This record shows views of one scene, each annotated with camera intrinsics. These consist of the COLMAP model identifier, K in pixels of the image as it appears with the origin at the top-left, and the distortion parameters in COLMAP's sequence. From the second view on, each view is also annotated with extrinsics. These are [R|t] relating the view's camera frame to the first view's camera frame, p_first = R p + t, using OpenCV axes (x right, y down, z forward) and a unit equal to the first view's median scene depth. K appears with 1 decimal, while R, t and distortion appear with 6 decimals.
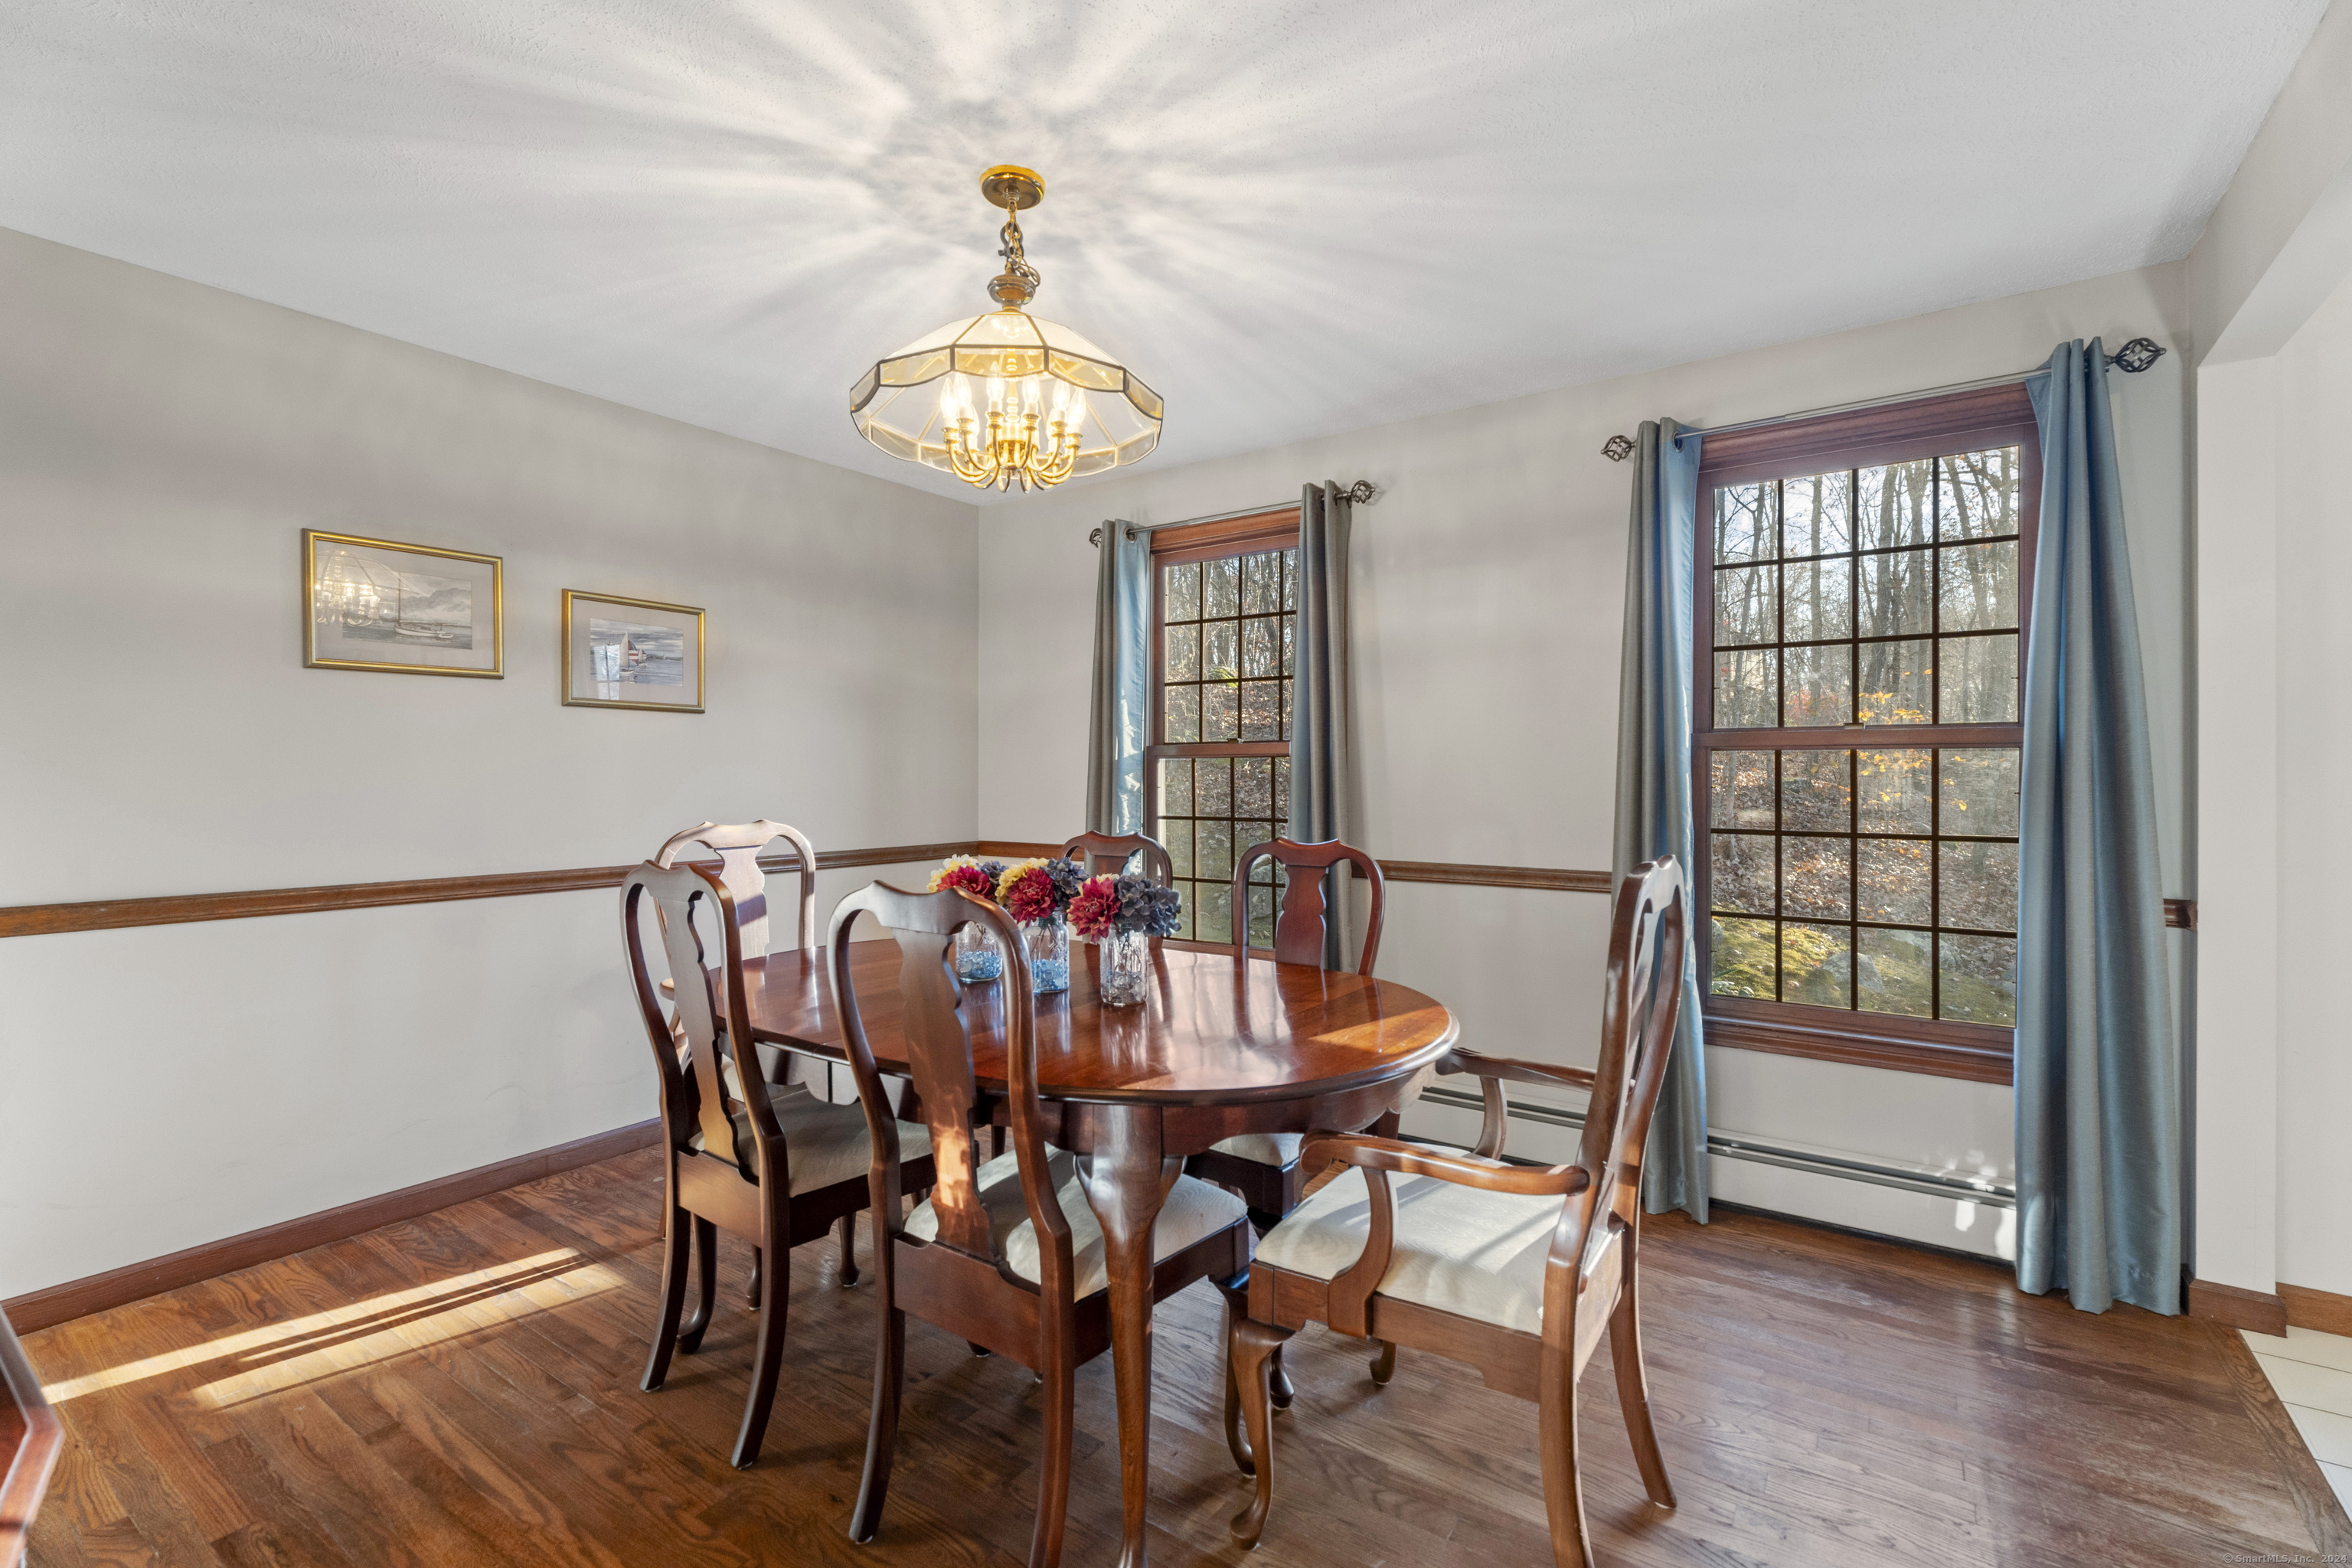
lens RADIAL K [[1049.1, 0, 1171.5], [0, 1049.1, 770.3], [0, 0, 1]] dist [0.006563, 0.001668]
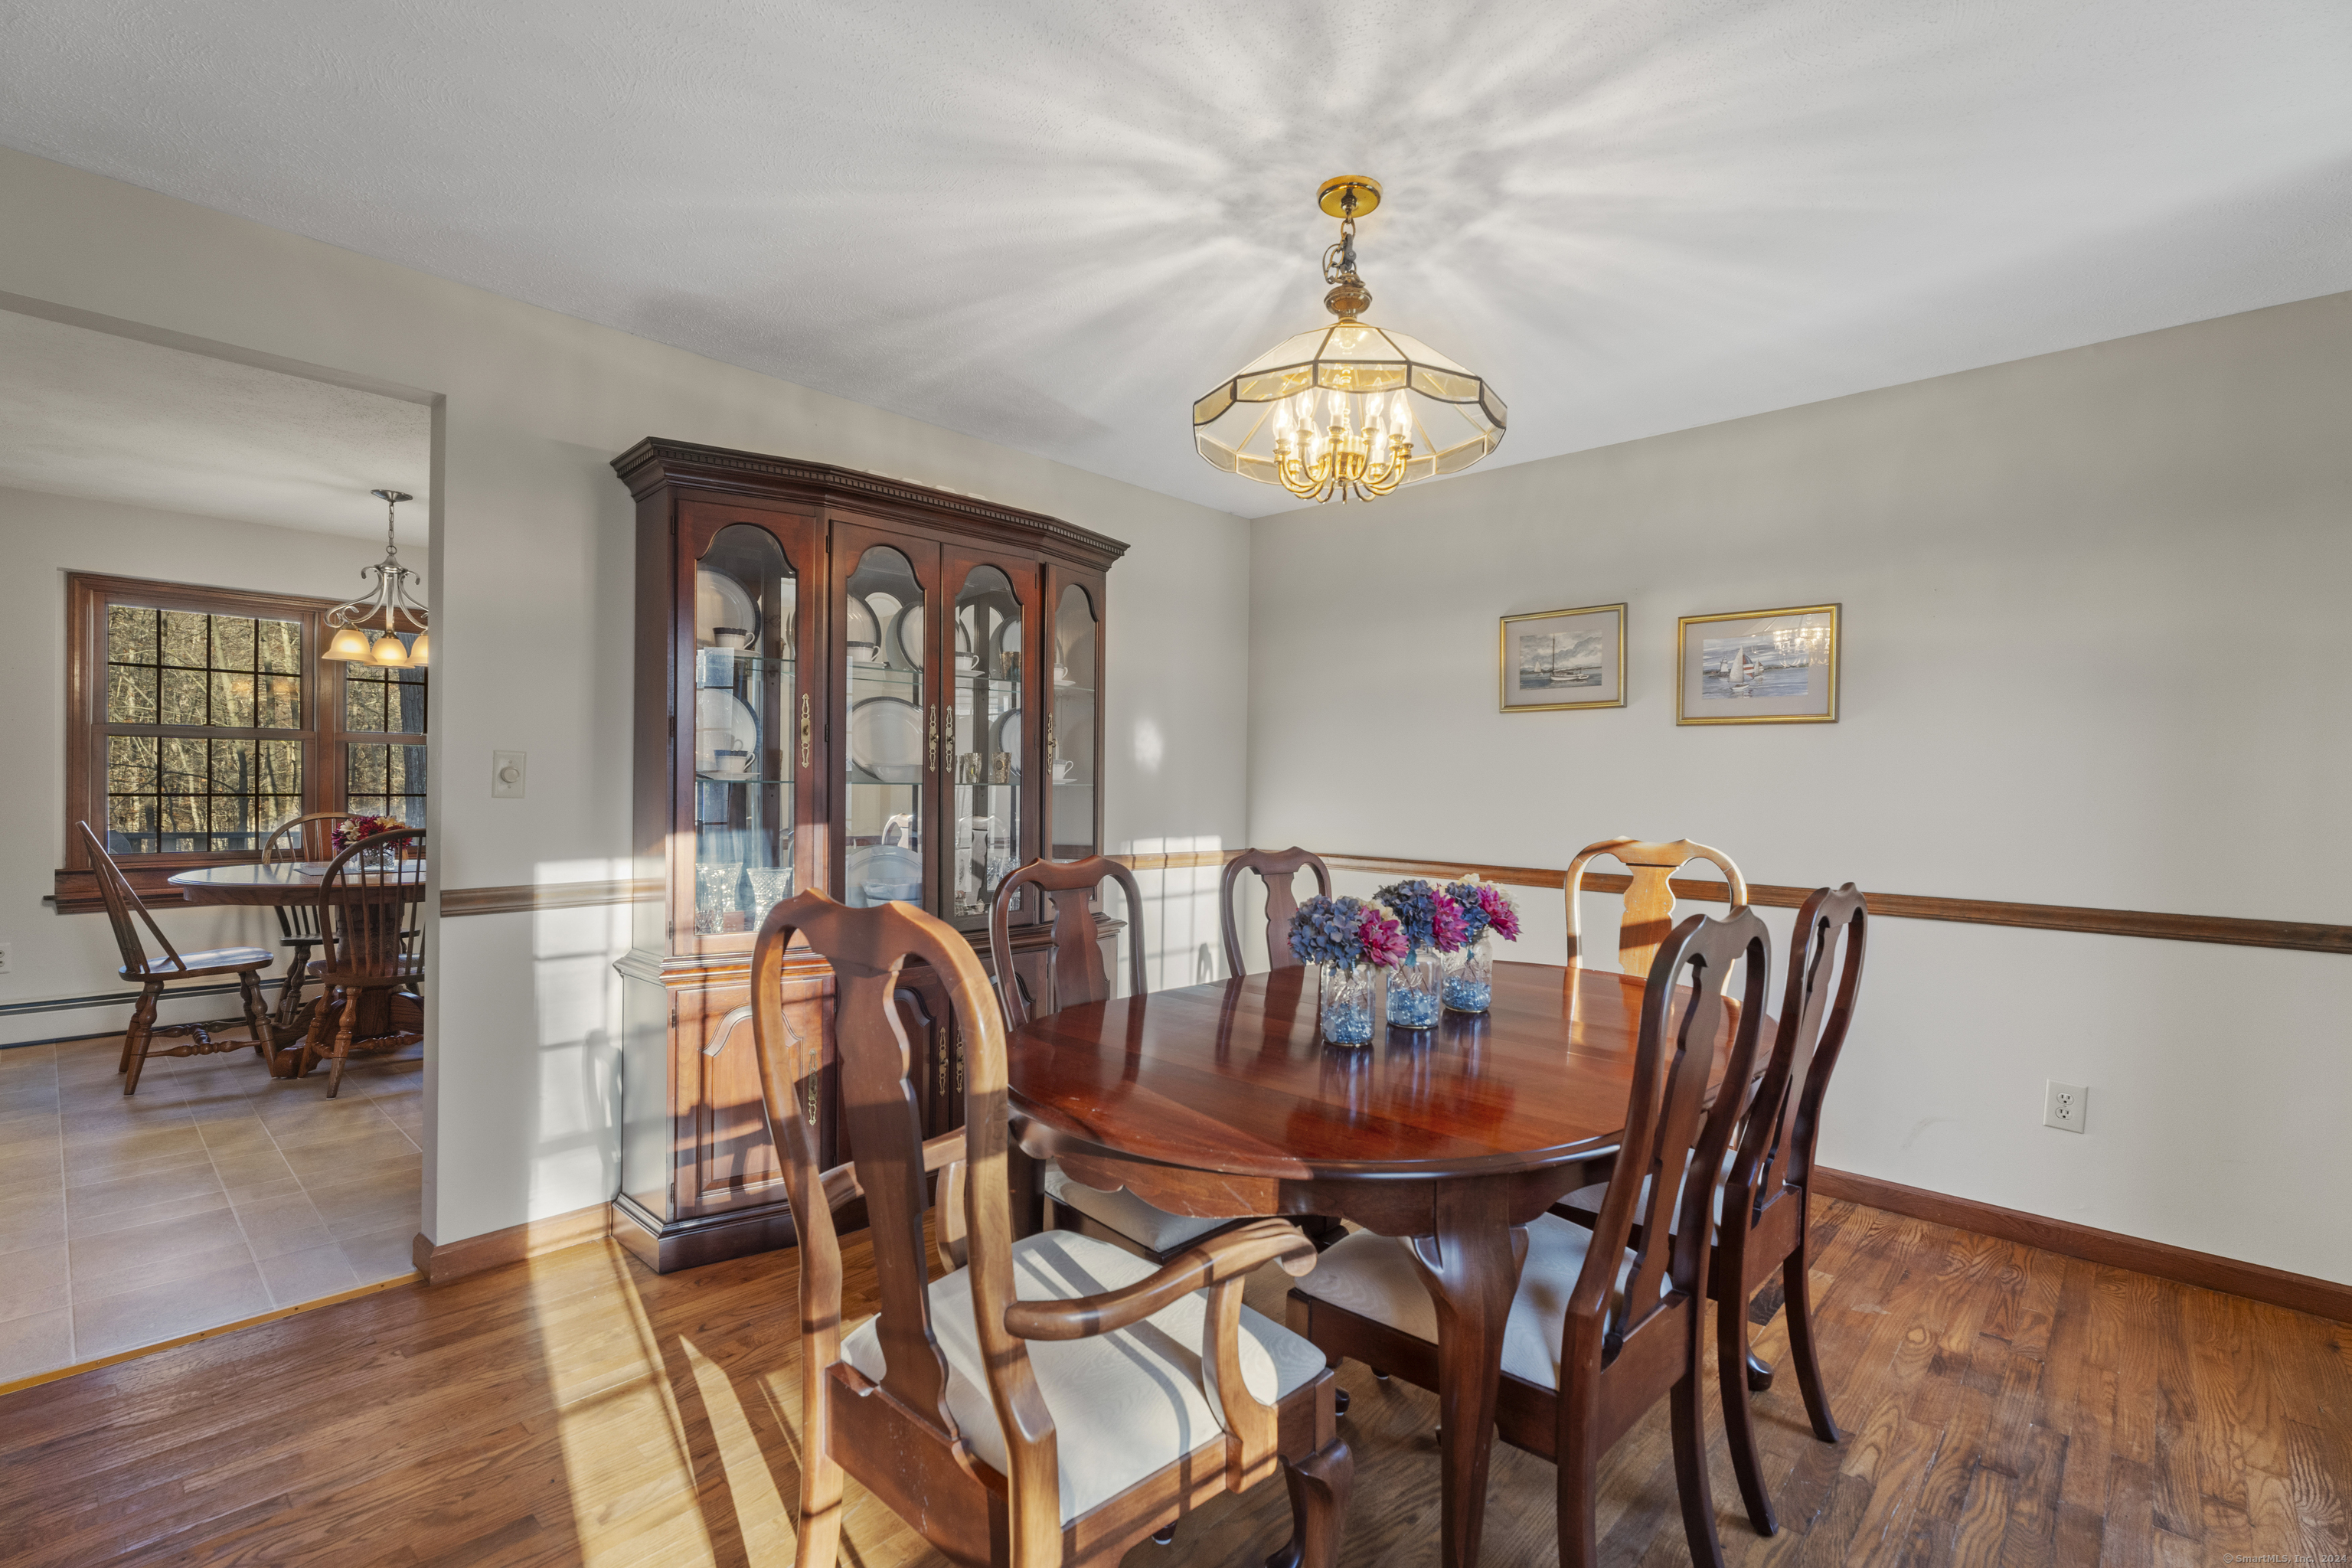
lens RADIAL K [[1049.1, 0, 1179.5], [0, 1049.1, 784.3], [0, 0, 1]] dist [0.006563, 0.001668]
pose [[-0.146323, 0.004977, -0.989224, 0.732951], [-0.008325, 0.999946, 0.006262, -0.005203], [0.989202, 0.009151, -0.146274, 0.850446]]
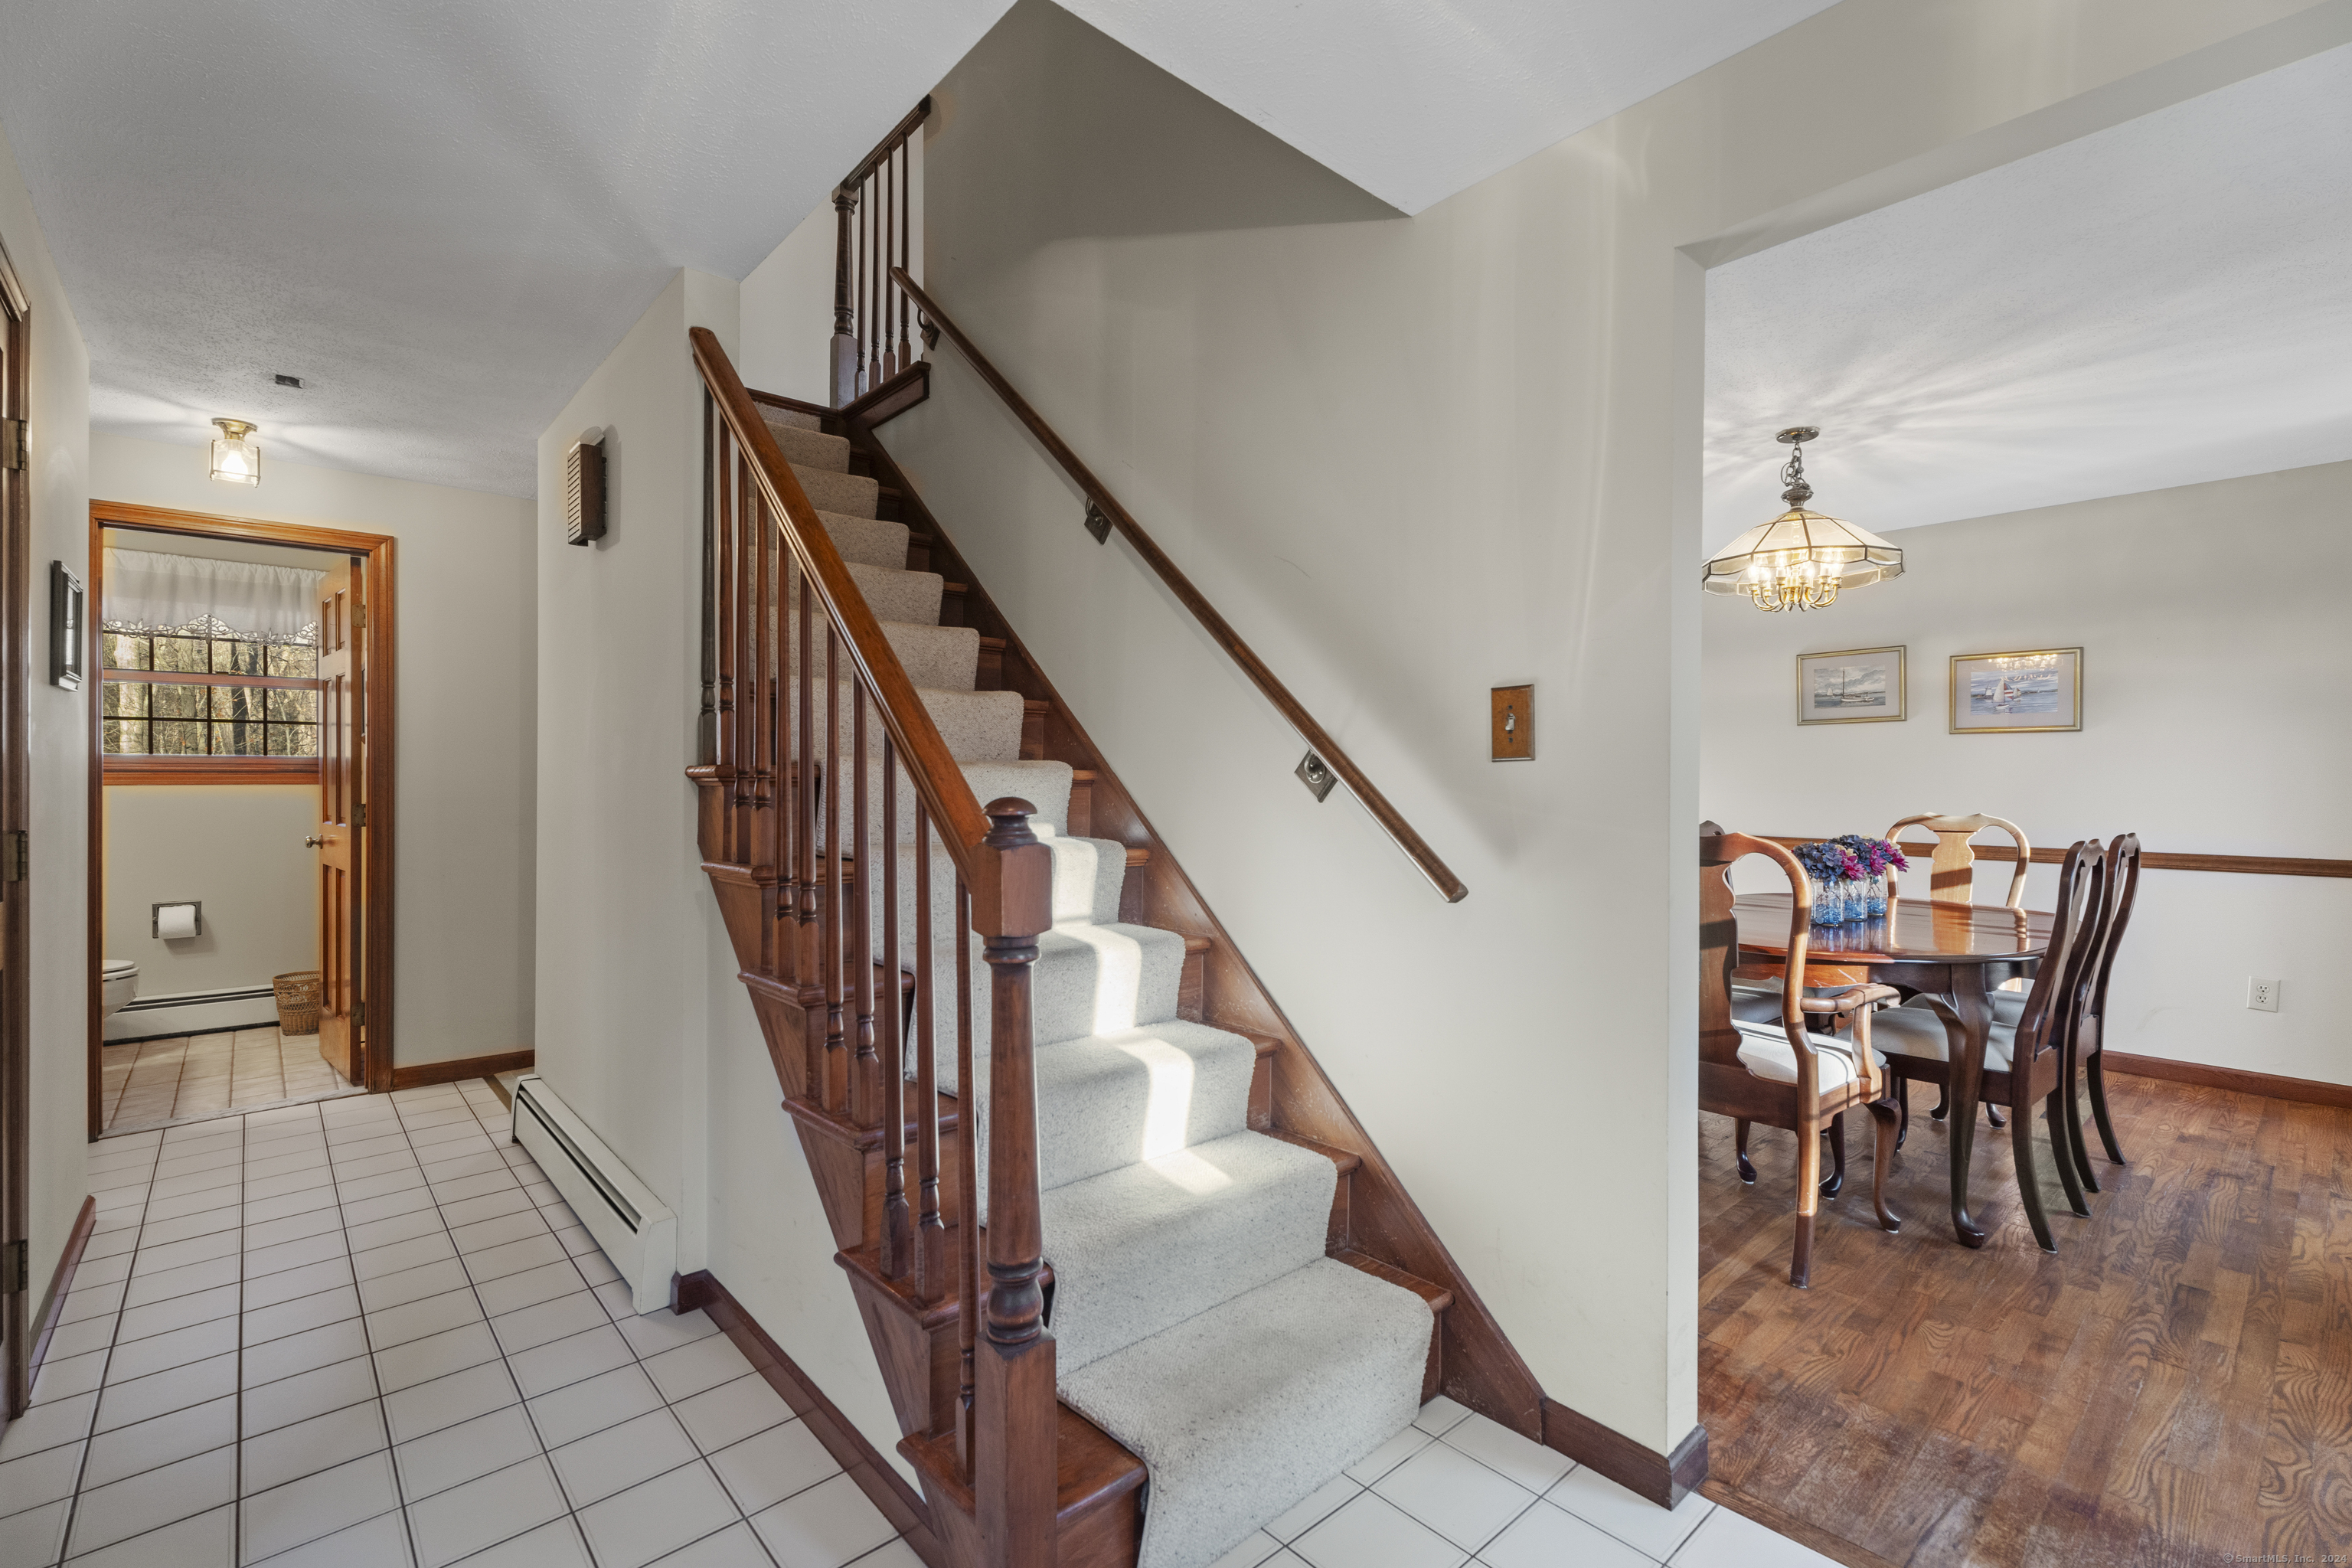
lens RADIAL K [[1049.1, 0, 1180.1], [0, 1049.1, 784.0], [0, 0, 1]] dist [0.006563, 0.001668]
pose [[-0.228241, 0.007598, -0.973575, 1.471540], [0.009789, 0.999937, 0.005509, -0.012555], [0.973556, -0.008273, -0.228301, 0.358900]]
